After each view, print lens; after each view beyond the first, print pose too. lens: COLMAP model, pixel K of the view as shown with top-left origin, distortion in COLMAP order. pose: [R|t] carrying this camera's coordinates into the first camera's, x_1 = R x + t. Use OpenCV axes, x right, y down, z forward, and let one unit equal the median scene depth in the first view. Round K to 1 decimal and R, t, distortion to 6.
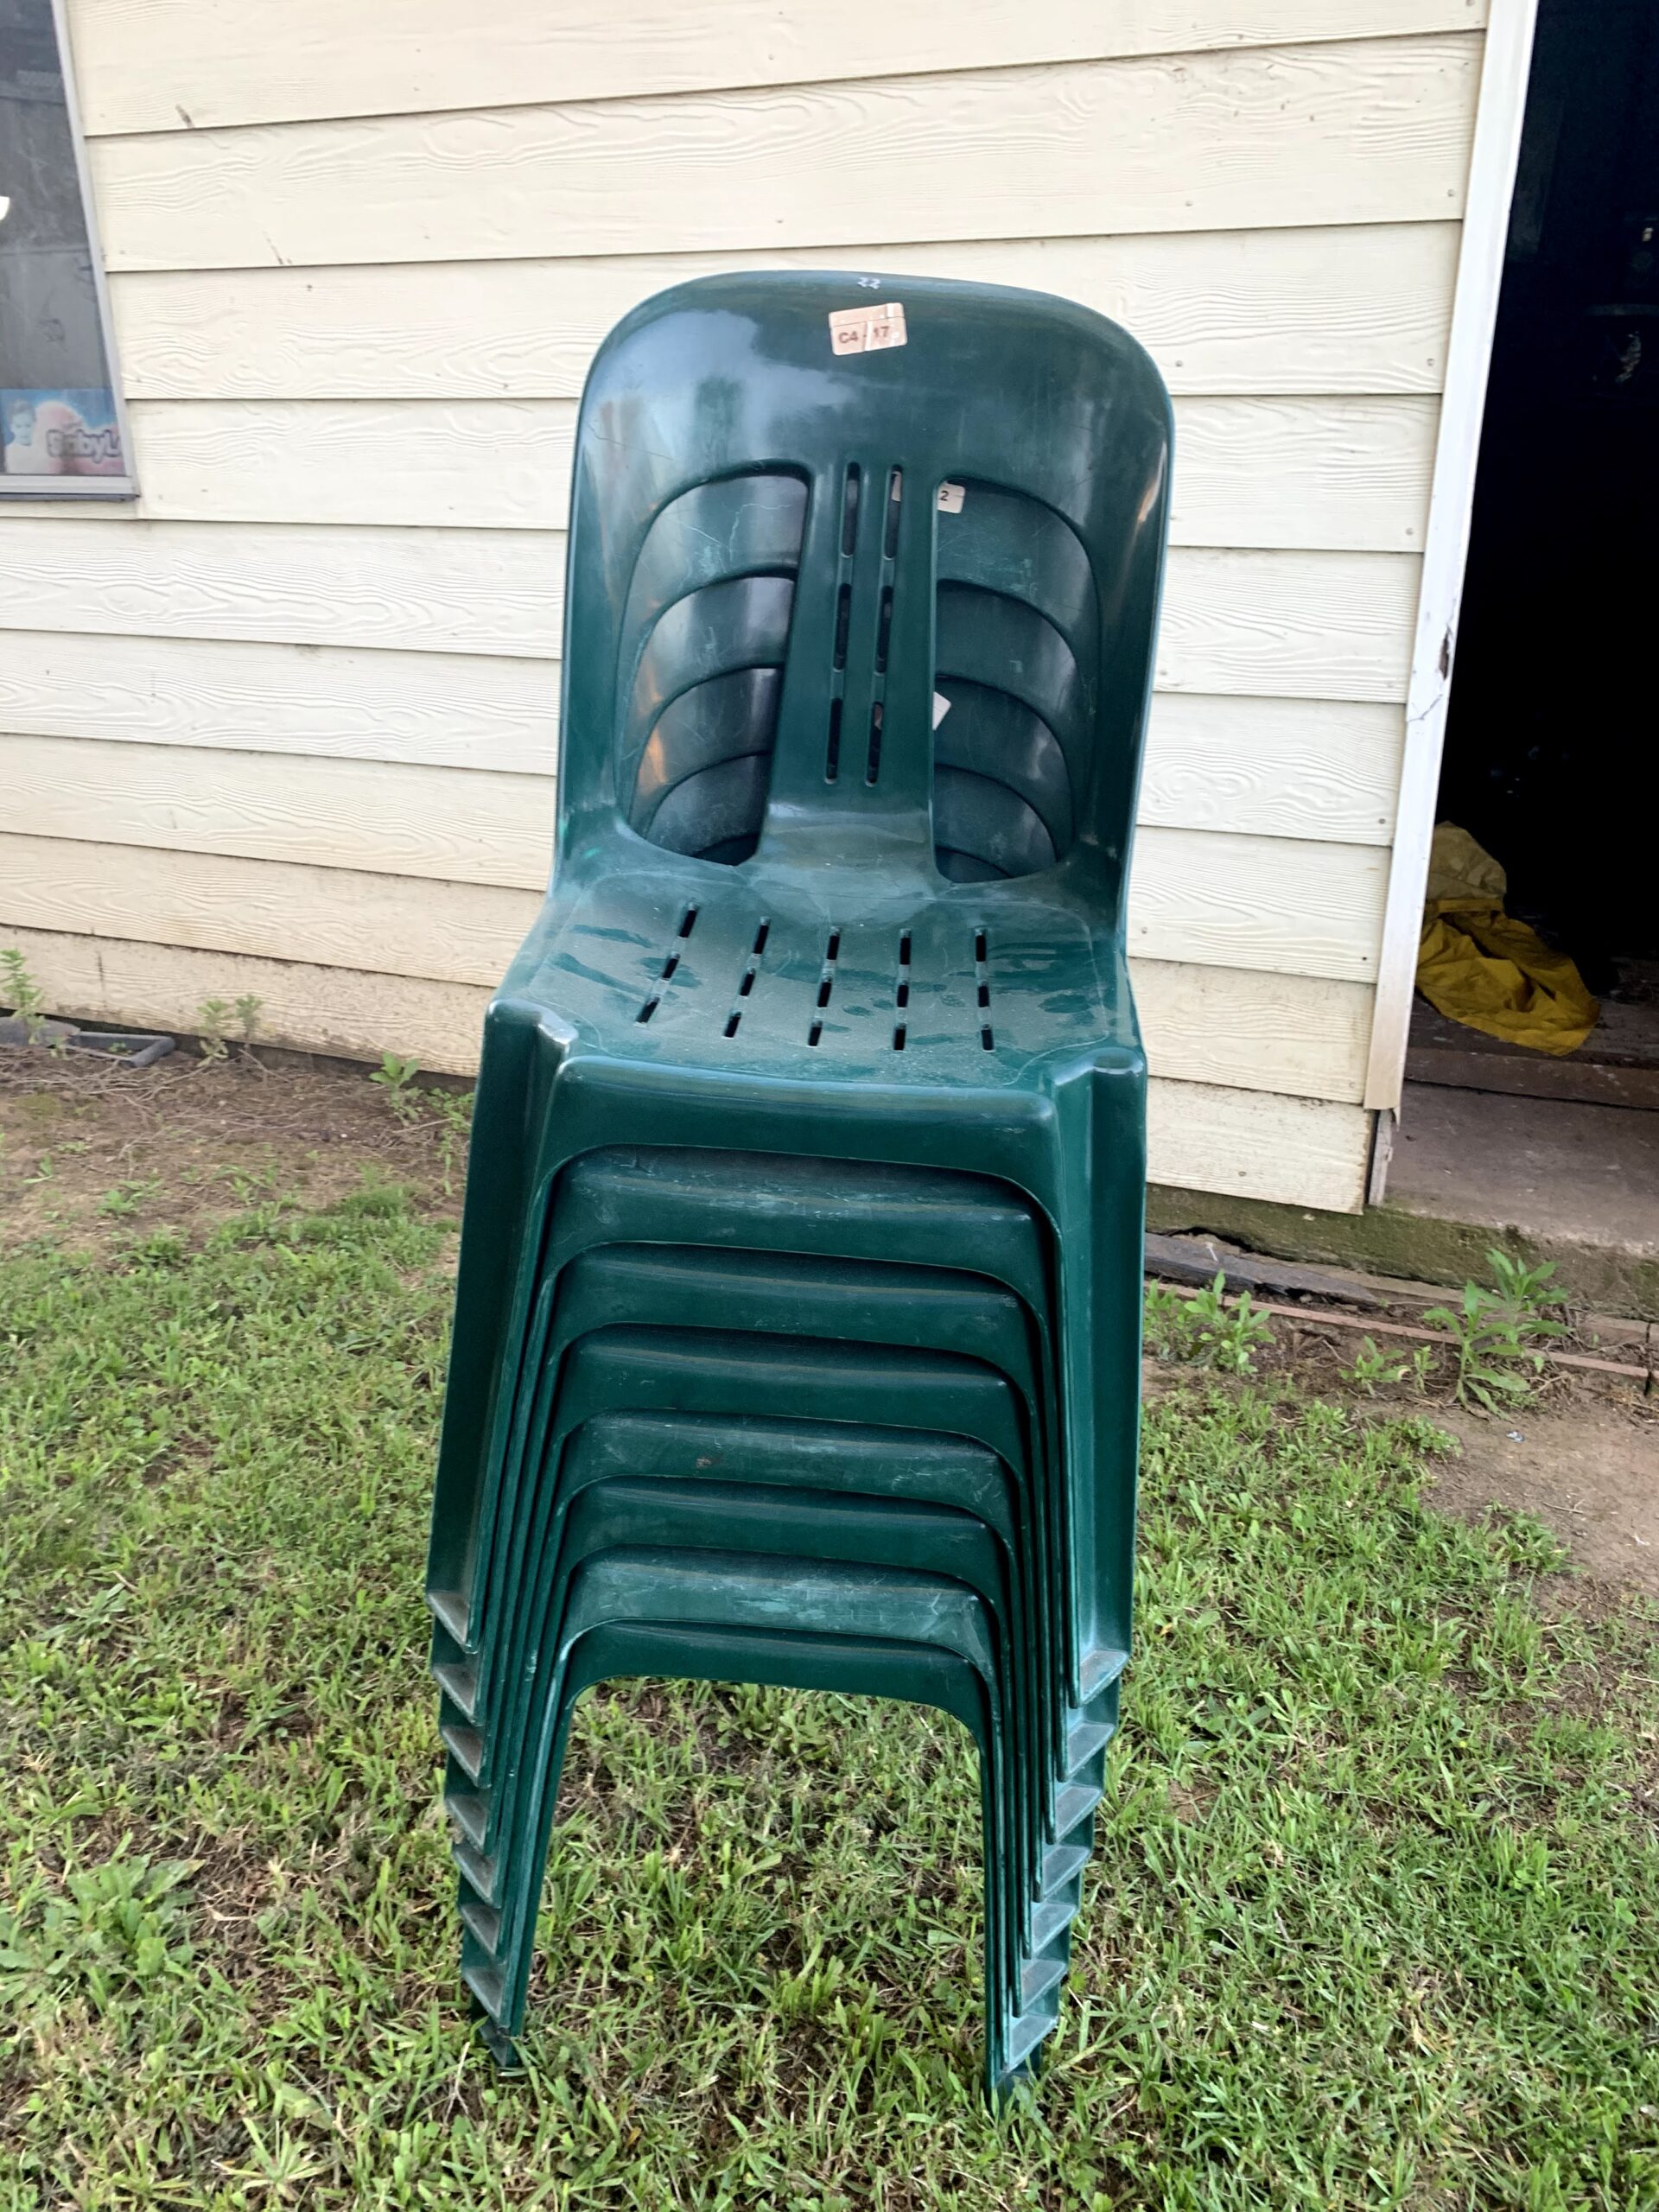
lens RADIAL K [[1689.1, 0, 827.5], [0, 1689.1, 1113.1], [0, 0, 1]] dist [0.005347, -0.004549]
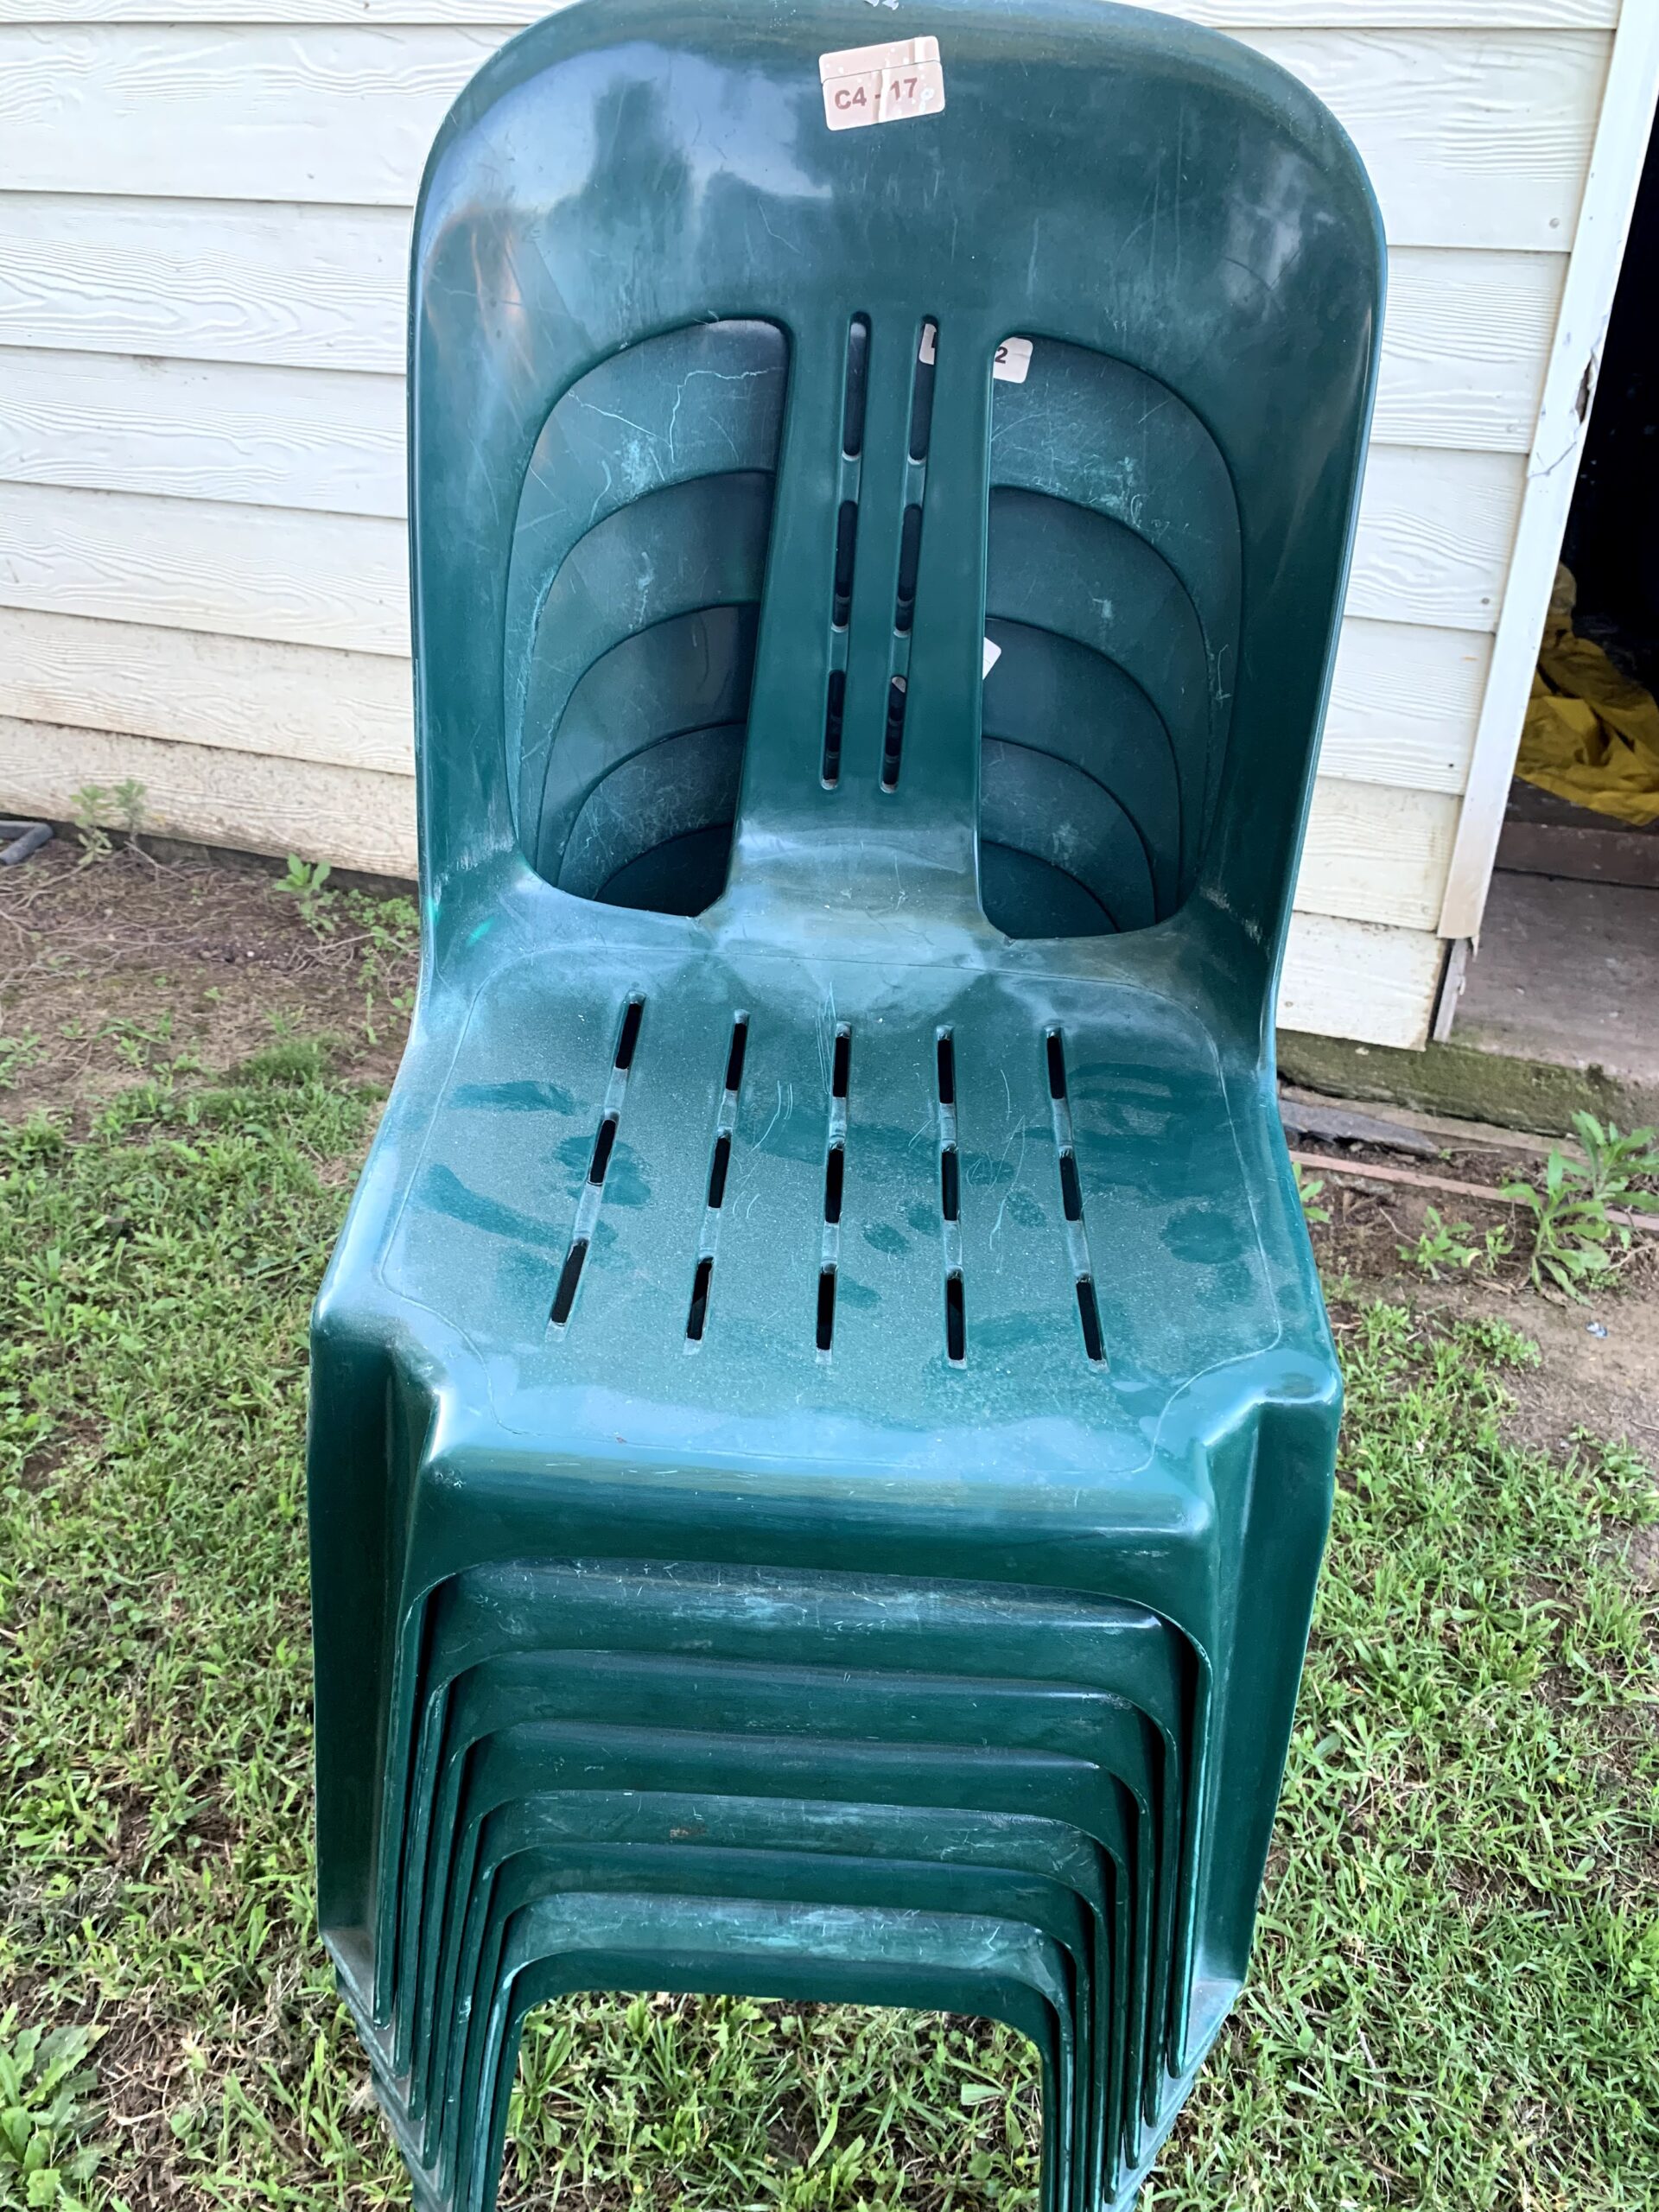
lens RADIAL K [[1689.1, 0, 833.0], [0, 1689.1, 1098.5], [0, 0, 1]] dist [0.005347, -0.004549]
pose [[0.999581, -0.022157, 0.018604, -0.009416], [0.017778, 0.977702, 0.209245, -0.167462], [-0.022825, -0.208826, 0.977686, 0.237019]]
